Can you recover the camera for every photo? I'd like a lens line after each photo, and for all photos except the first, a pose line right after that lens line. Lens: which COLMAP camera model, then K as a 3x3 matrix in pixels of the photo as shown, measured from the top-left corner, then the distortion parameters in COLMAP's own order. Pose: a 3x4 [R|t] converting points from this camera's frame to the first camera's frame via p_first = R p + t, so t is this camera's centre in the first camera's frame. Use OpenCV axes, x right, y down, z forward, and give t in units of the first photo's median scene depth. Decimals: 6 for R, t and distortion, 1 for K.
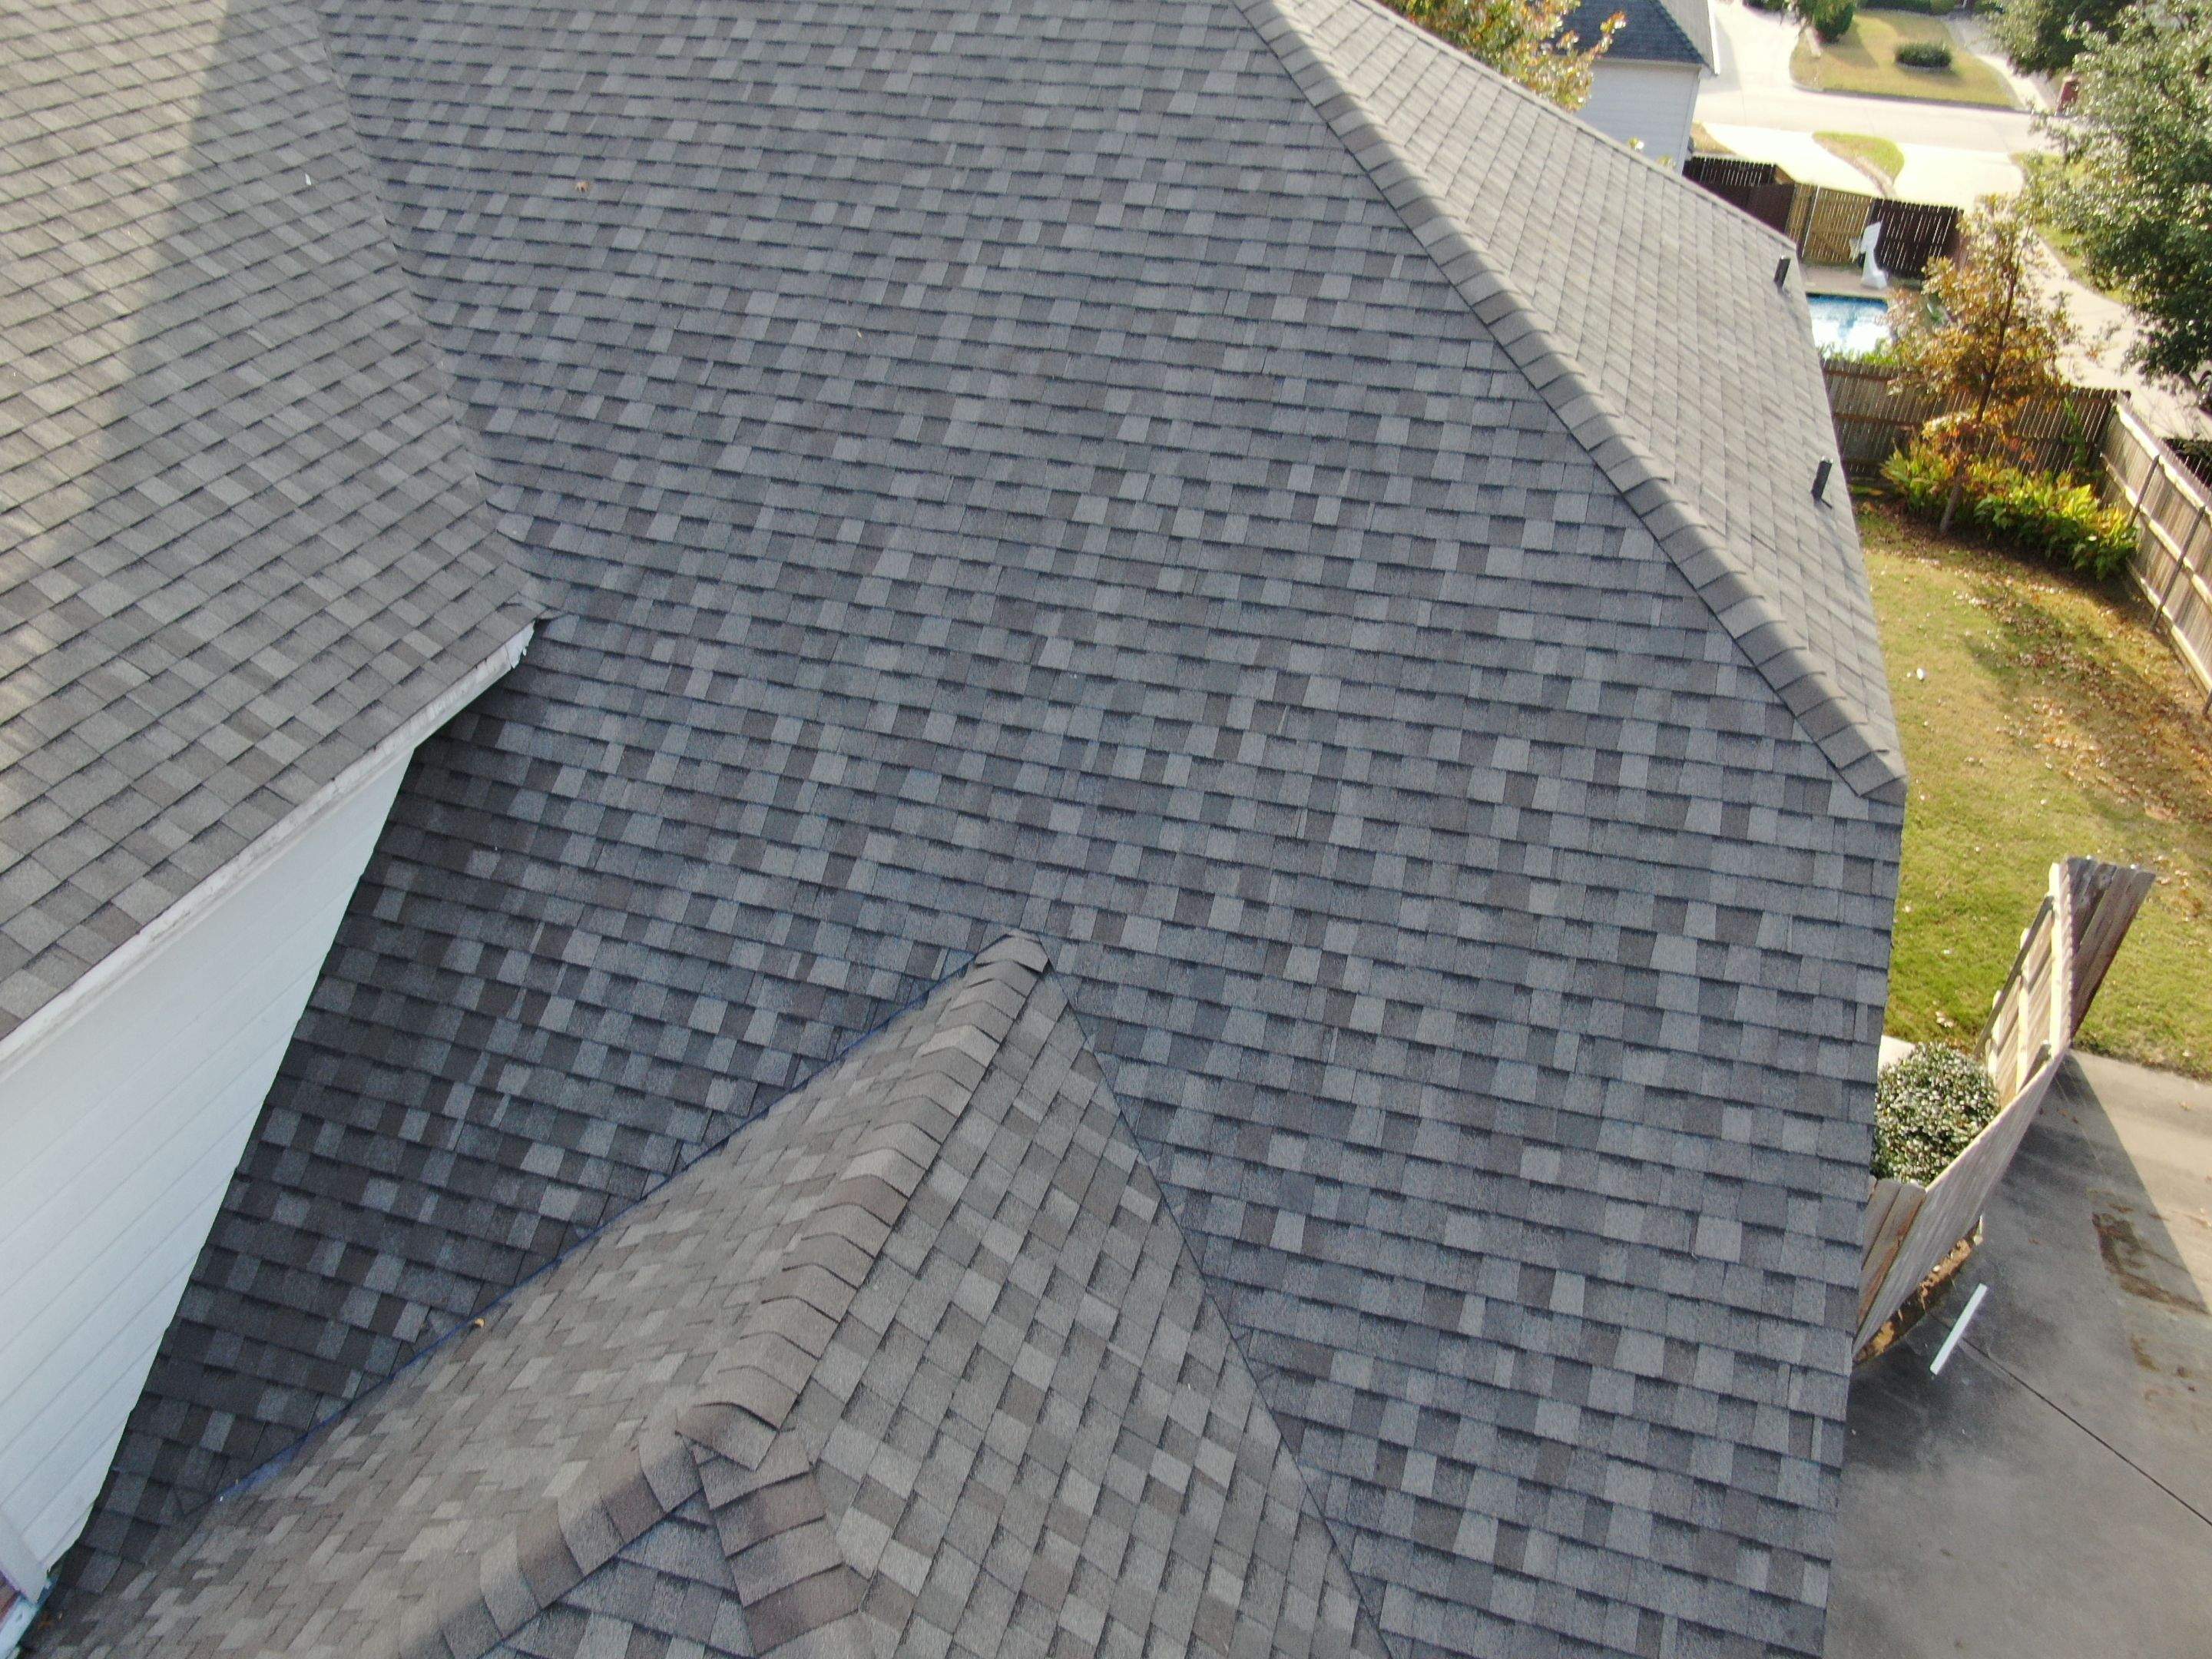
lens RADIAL K [[1574.0, 0, 1107.5], [0, 1574.0, 831.3], [0, 0, 1]] dist [-0.024475, 0.010321]
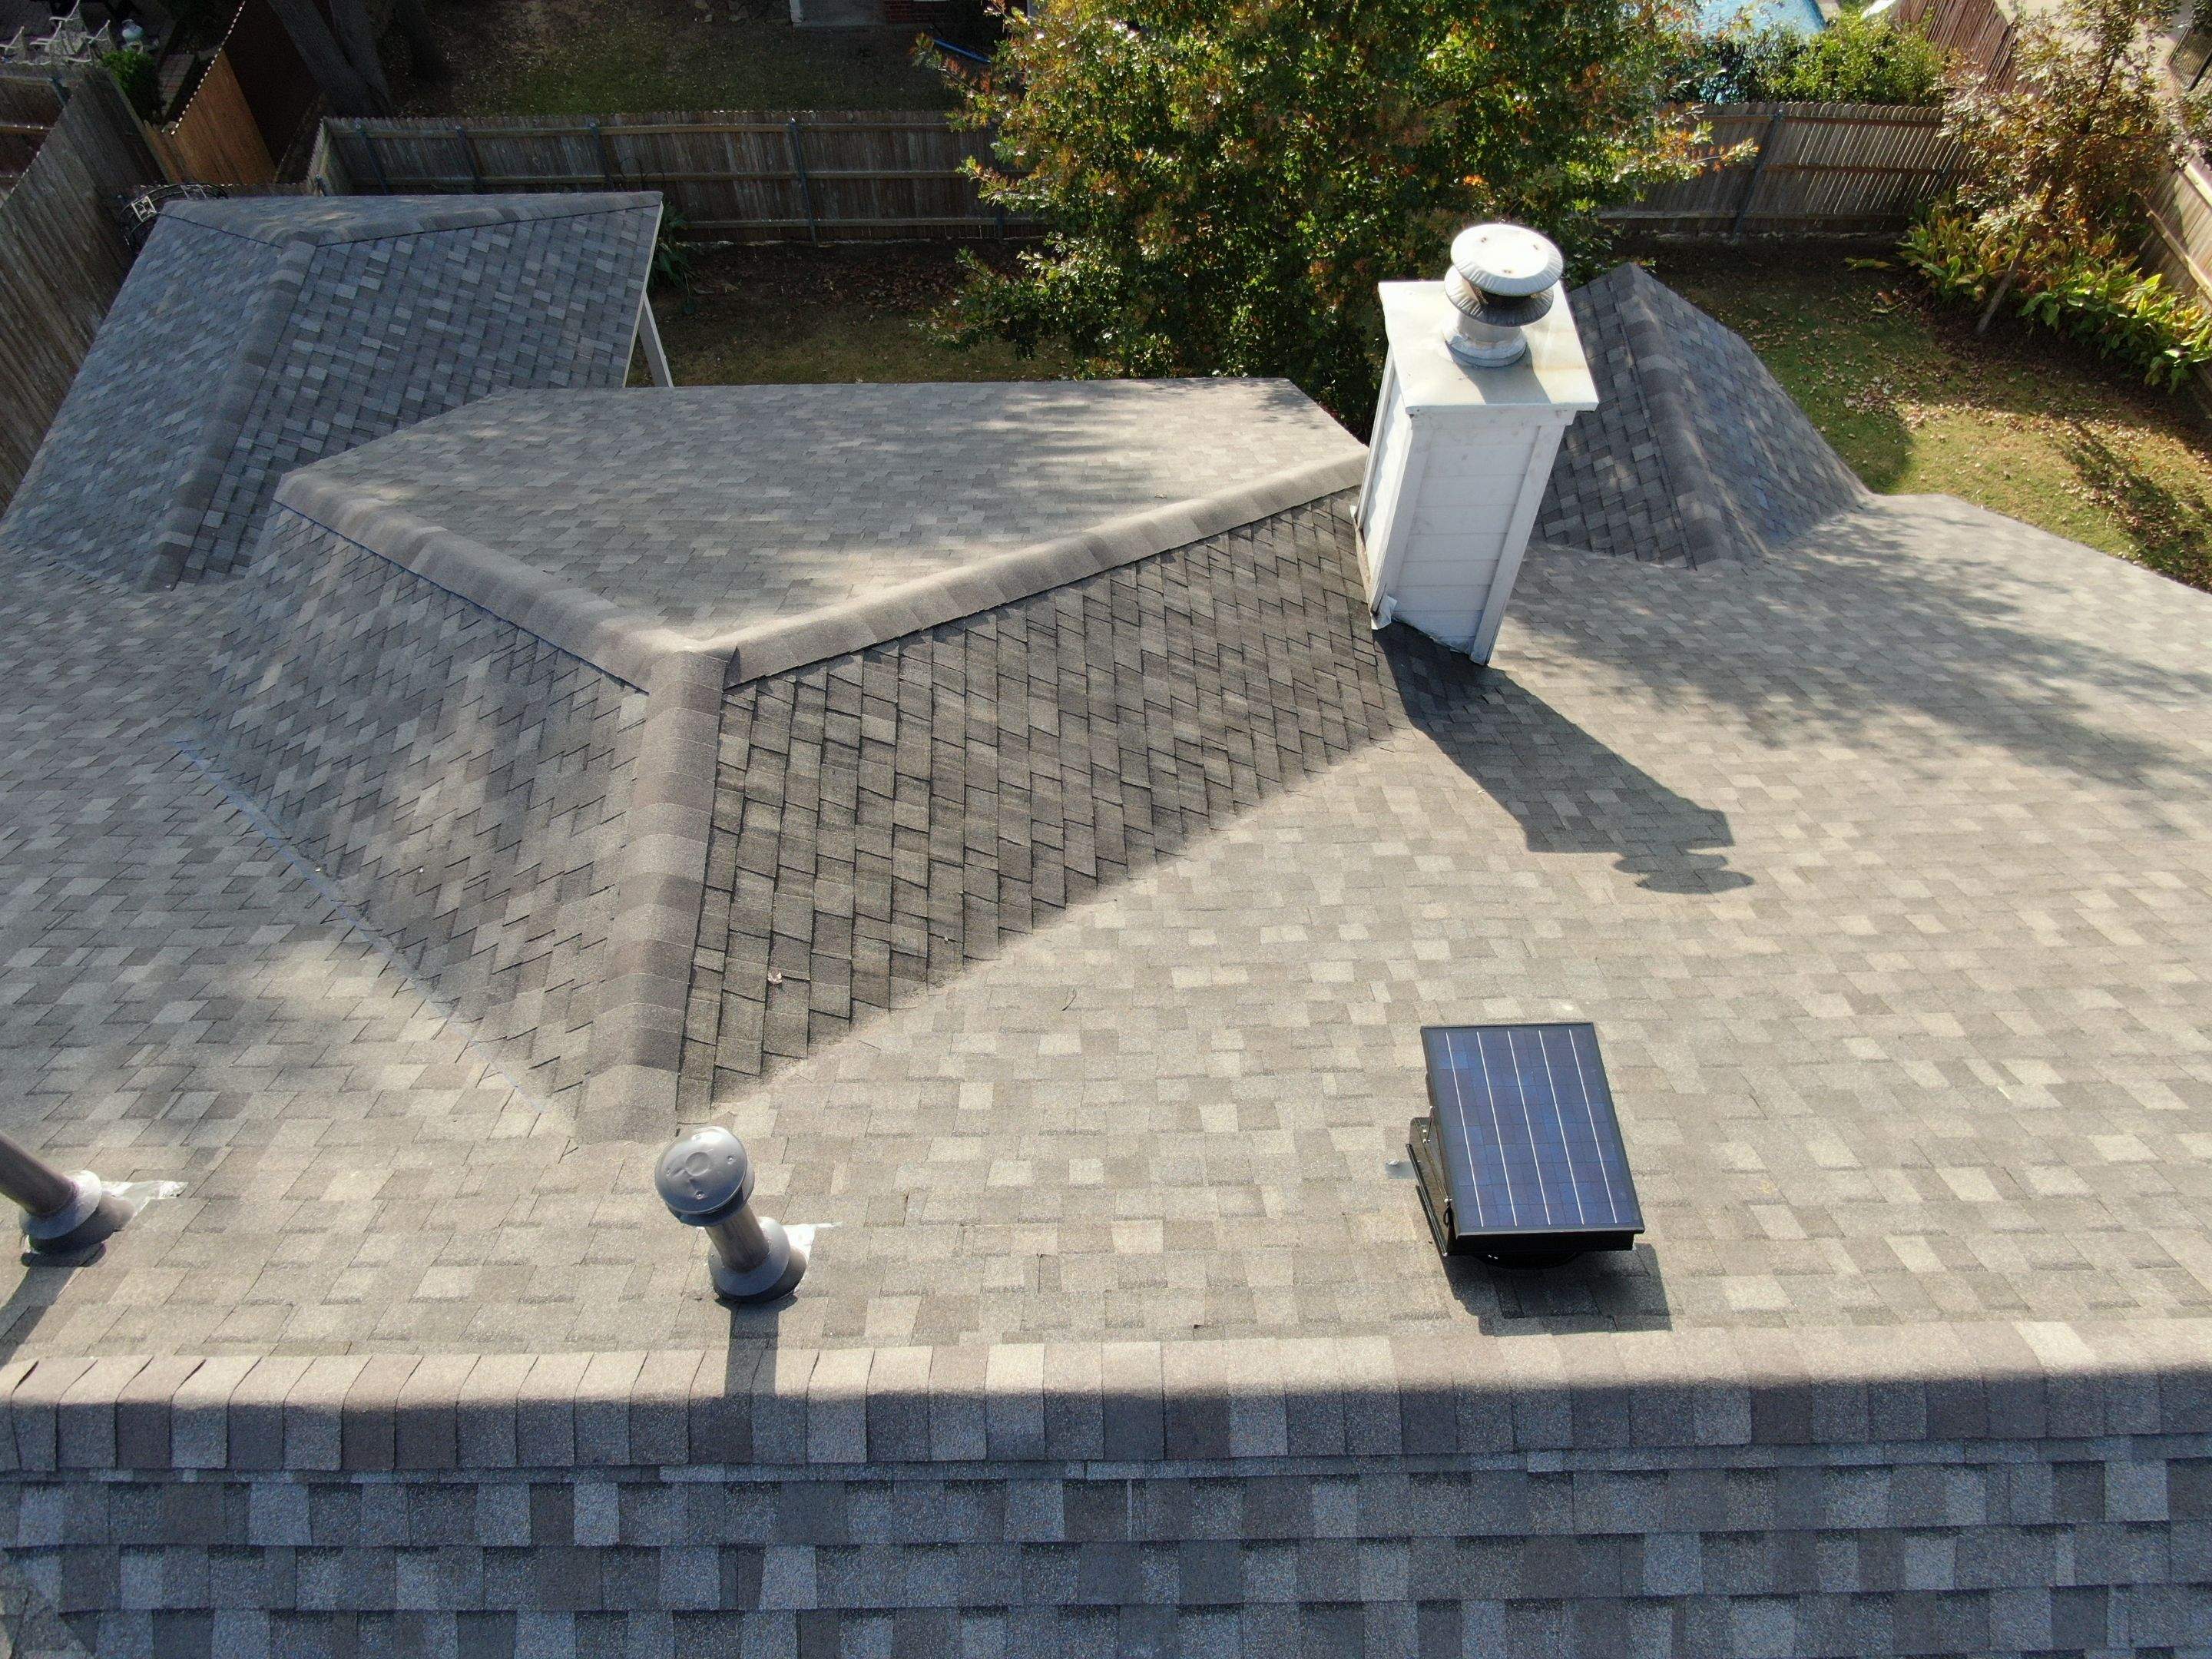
lens RADIAL K [[1574.0, 0, 1105.3], [0, 1574.0, 831.8], [0, 0, 1]] dist [-0.024475, 0.010321]
pose [[0.950516, -0.261393, 0.167909, -0.443795], [0.186381, 0.912179, 0.364956, -1.218677], [-0.248559, -0.315601, 0.915759, 0.939632]]
